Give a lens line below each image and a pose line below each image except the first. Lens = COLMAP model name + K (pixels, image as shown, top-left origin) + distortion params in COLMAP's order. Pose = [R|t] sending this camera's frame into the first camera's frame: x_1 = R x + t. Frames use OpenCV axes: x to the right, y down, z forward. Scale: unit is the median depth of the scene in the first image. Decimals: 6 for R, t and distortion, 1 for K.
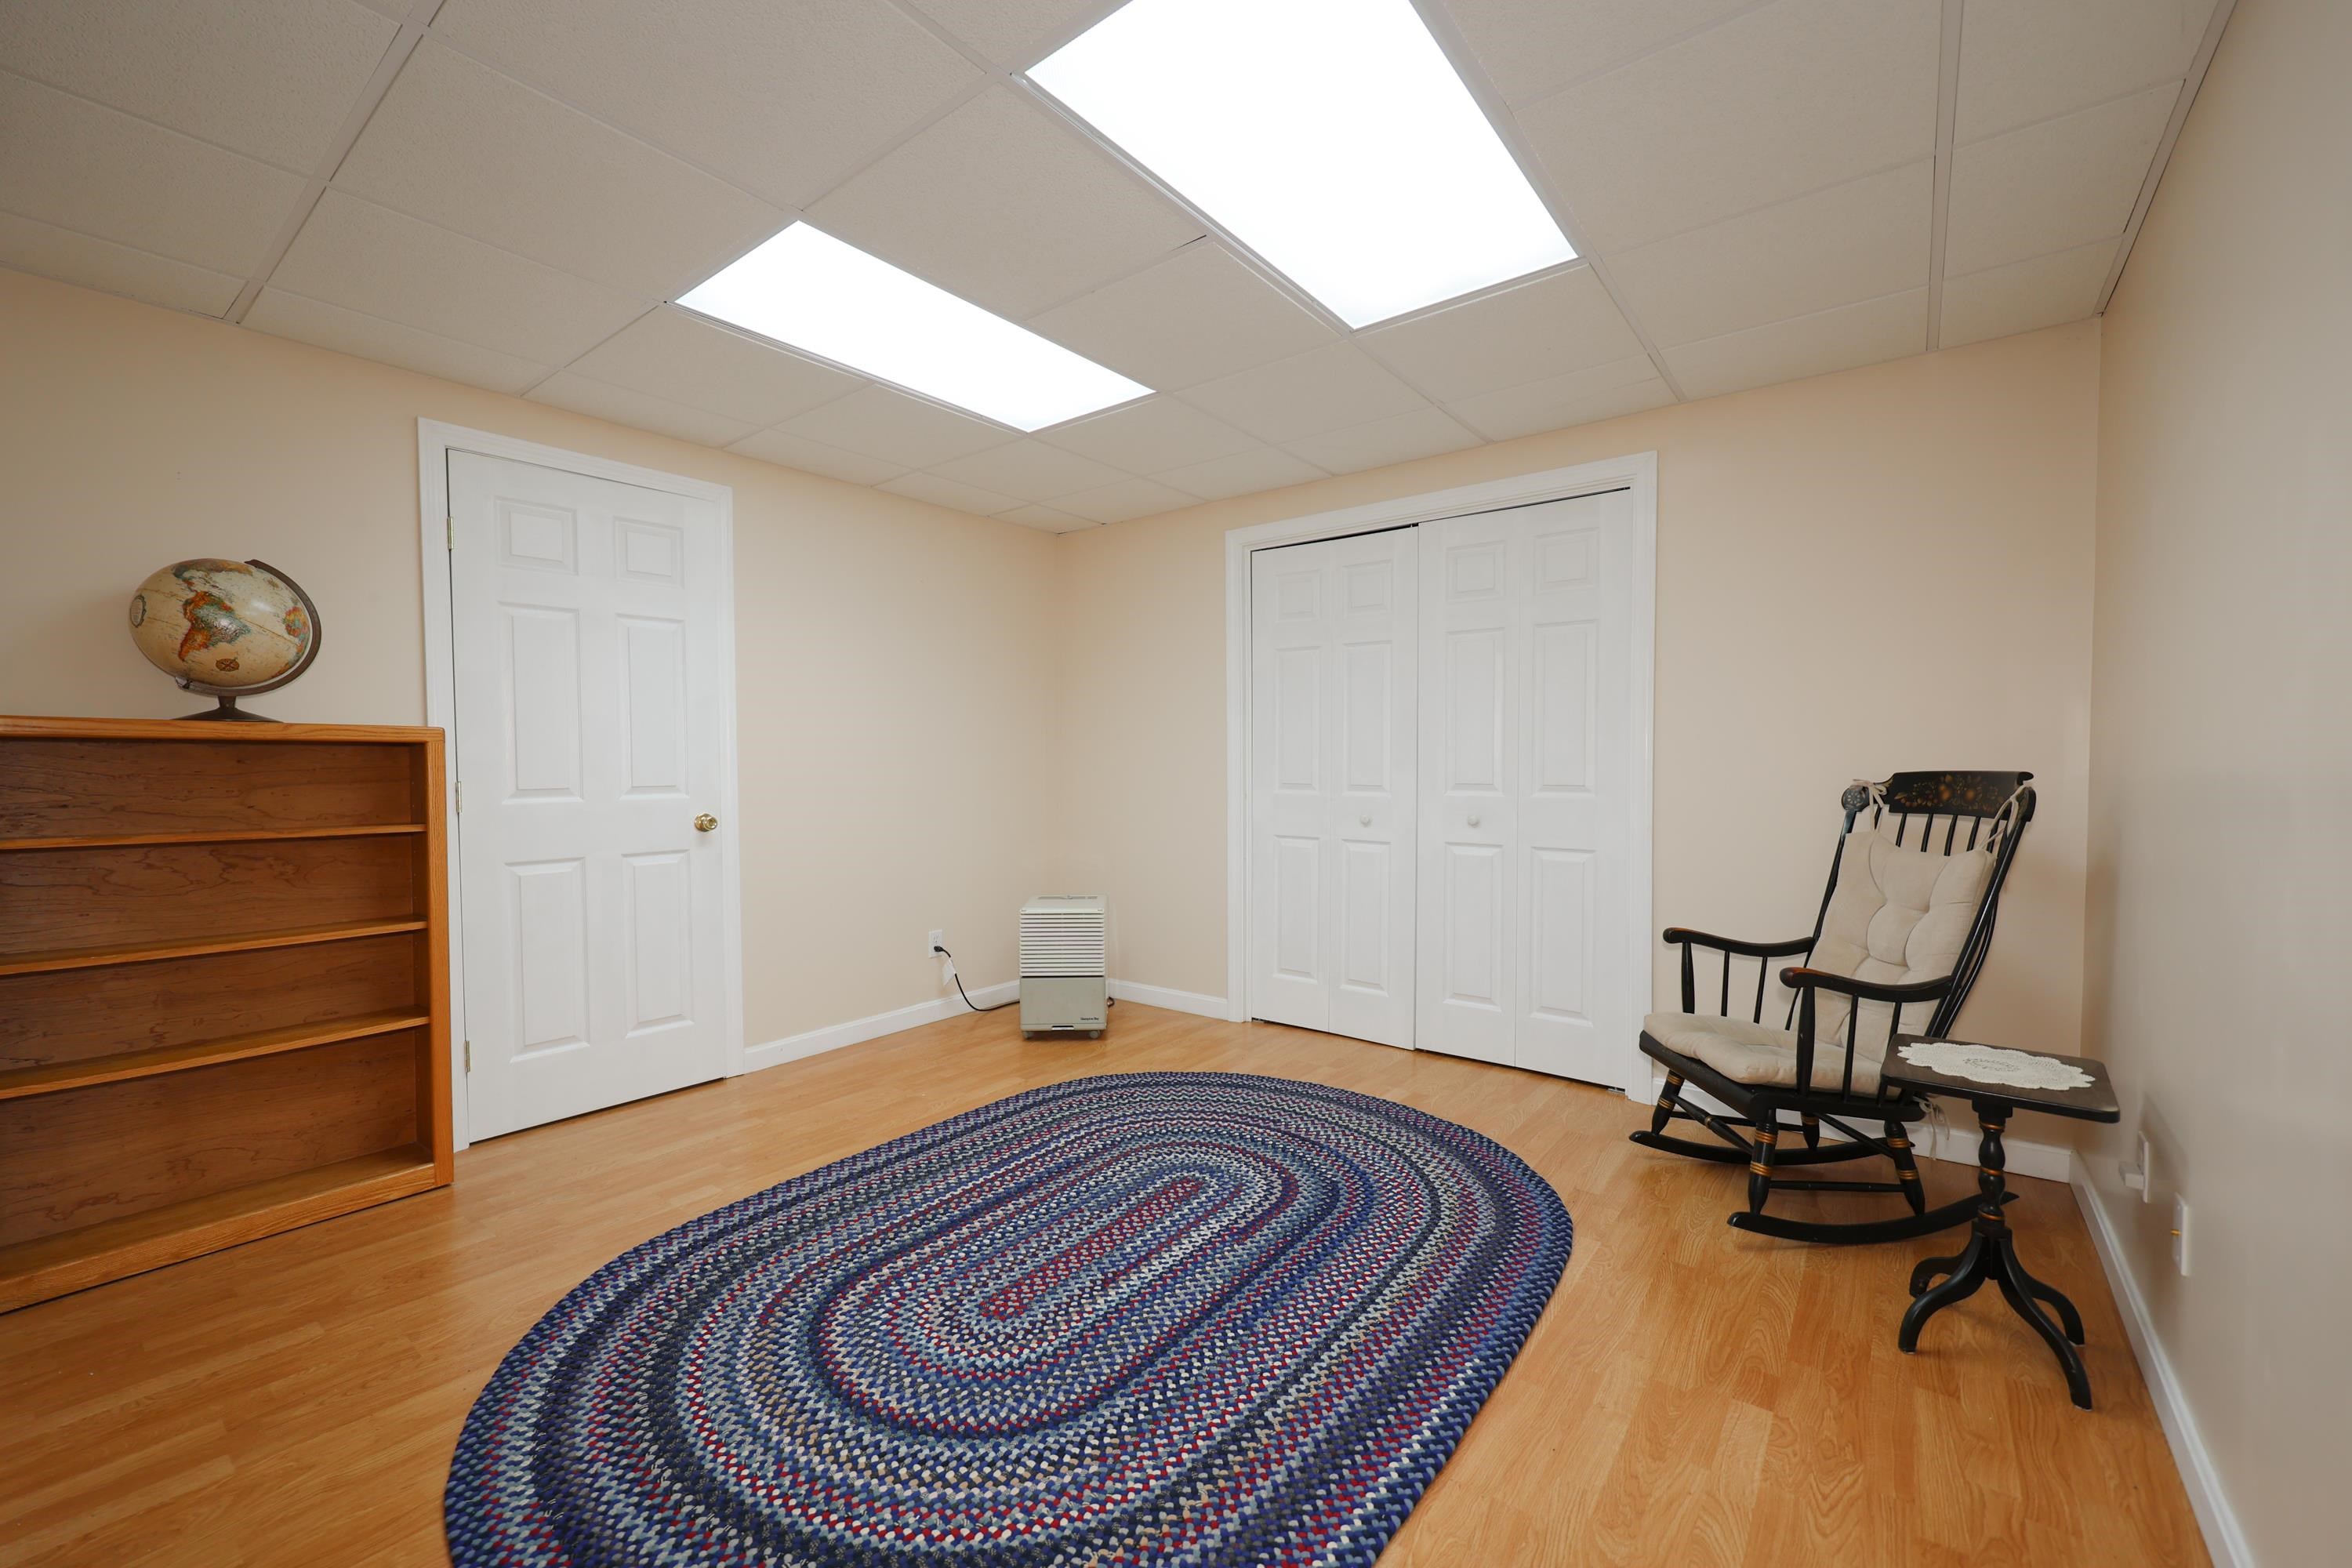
lens RADIAL K [[979.6, 0, 1162.6], [0, 979.6, 784.3], [0, 0, 1]] dist [0.000518, -0.001969]
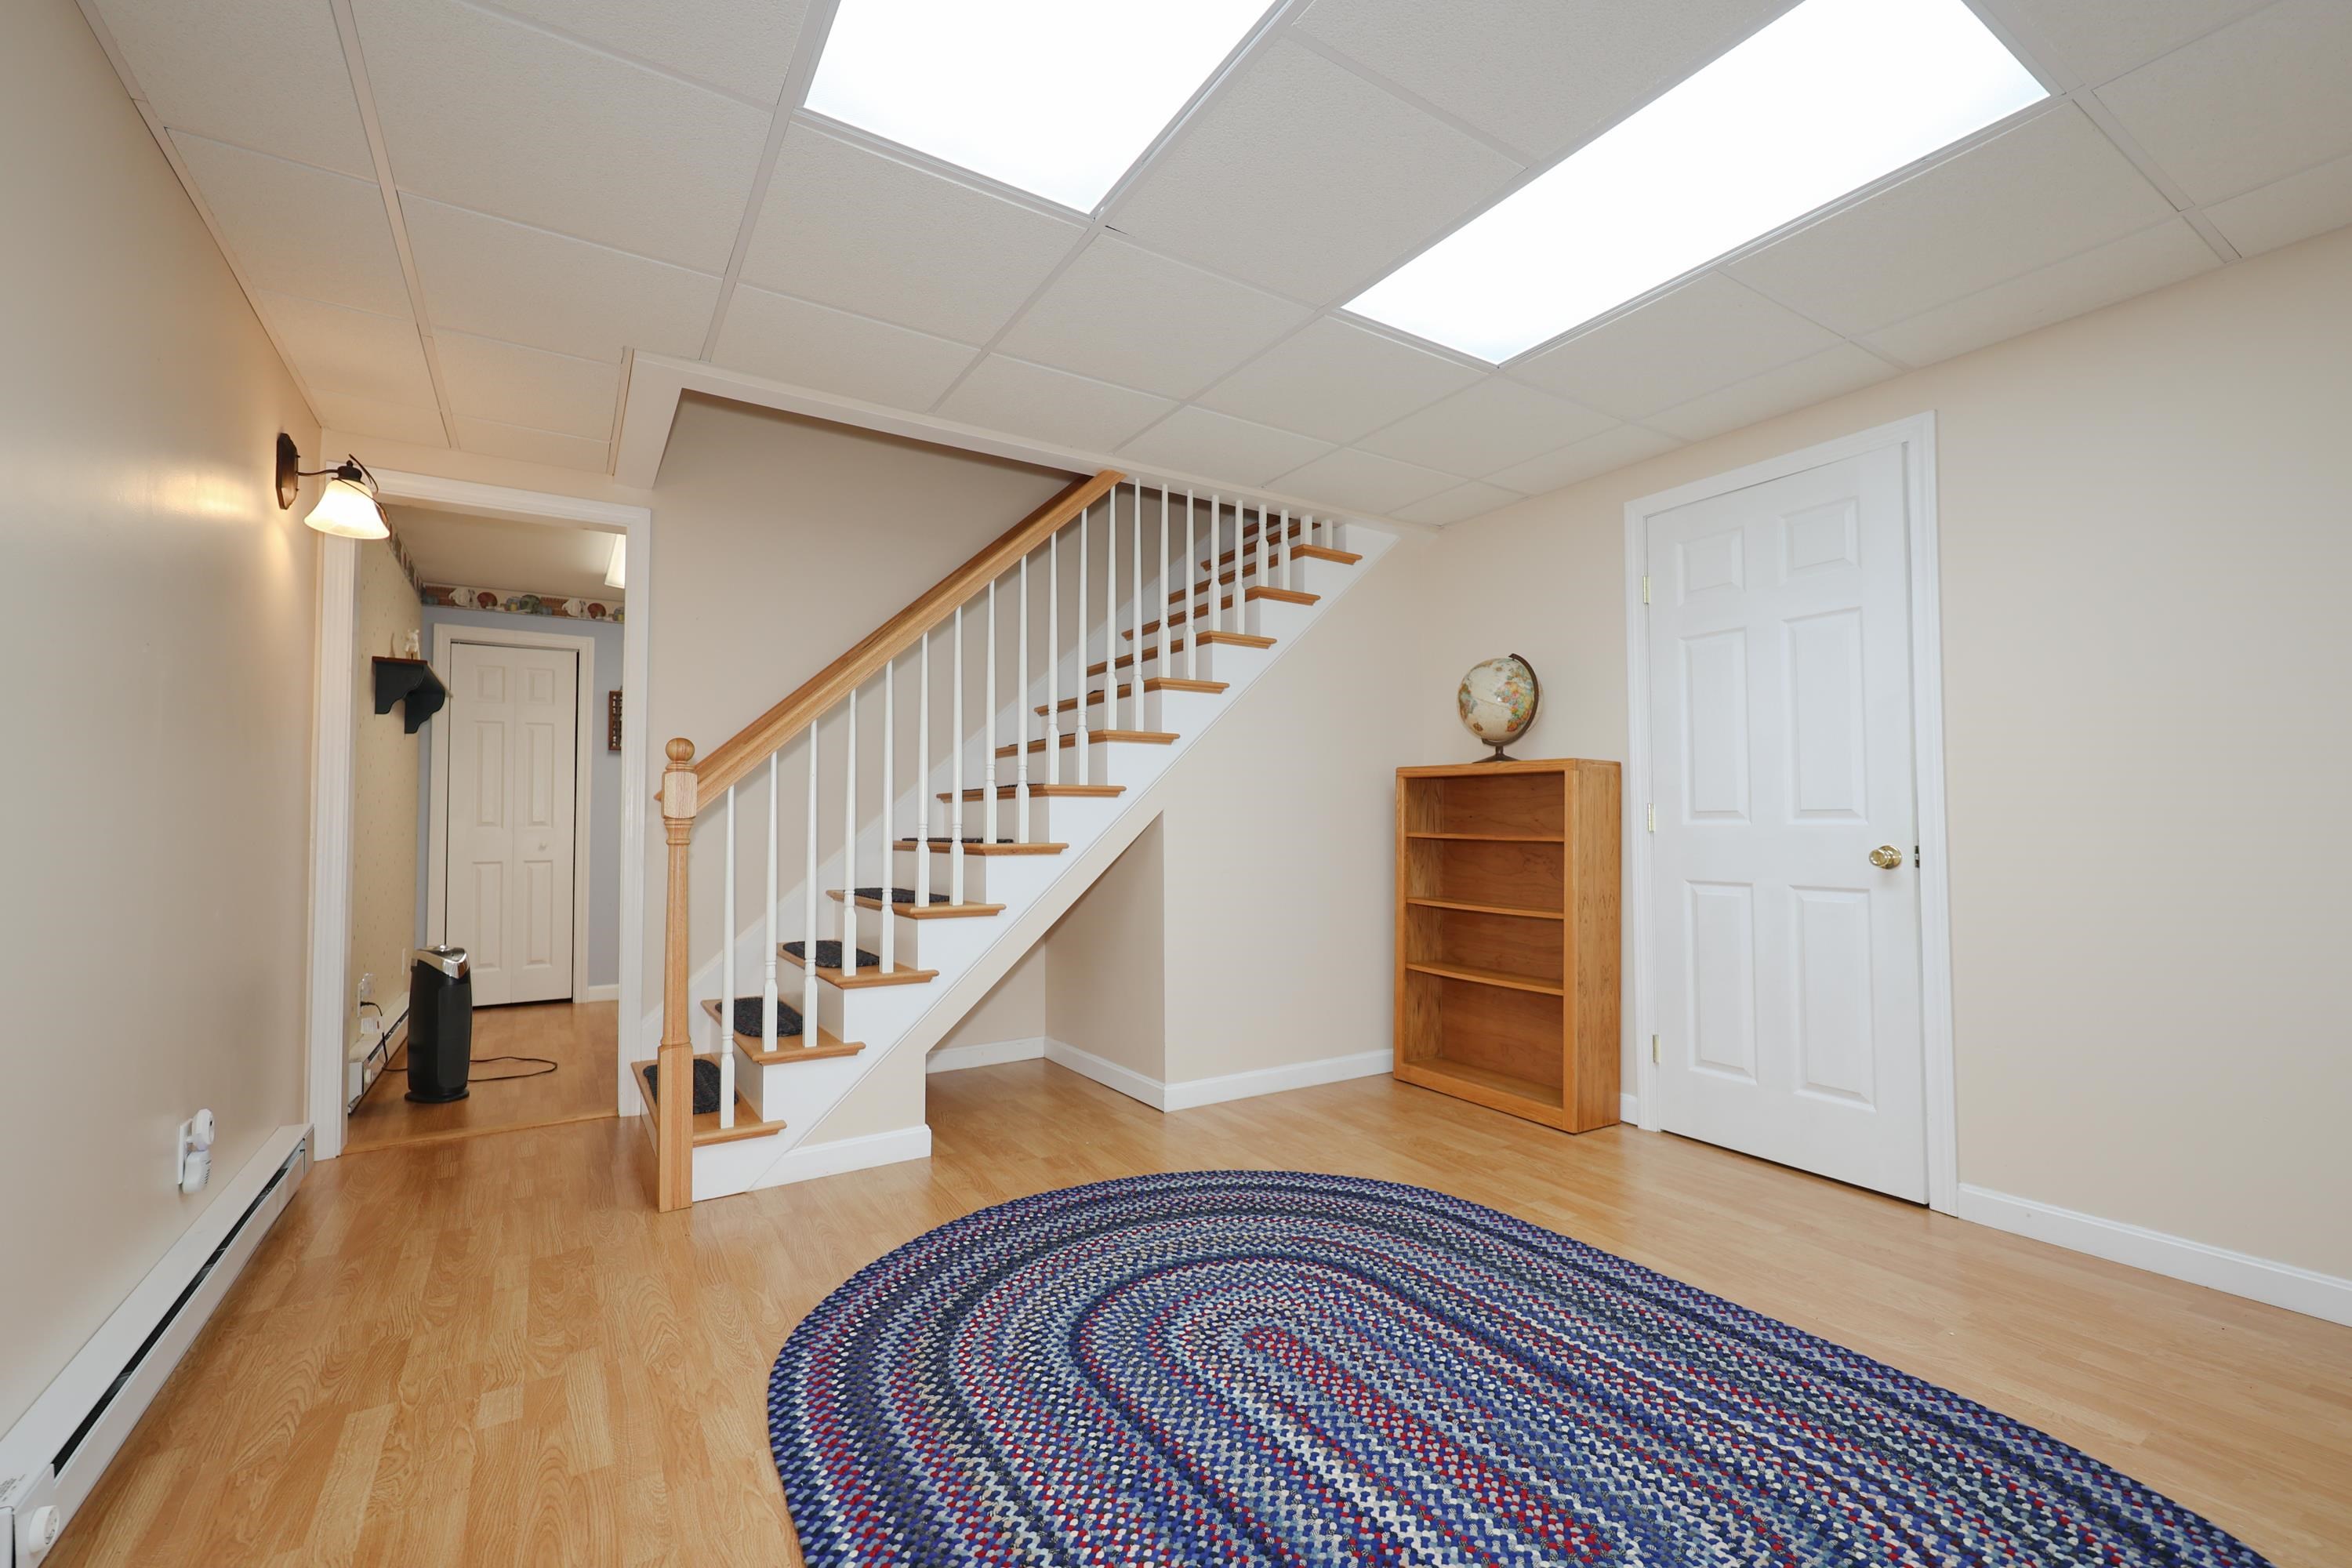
lens RADIAL K [[979.6, 0, 1165.6], [0, 979.6, 789.3], [0, 0, 1]] dist [0.000518, -0.001969]
pose [[-0.341388, -0.023104, -0.939638, 0.615880], [-0.021895, 0.999622, -0.016624, 0.013571], [0.939667, 0.014898, -0.341765, 0.969473]]
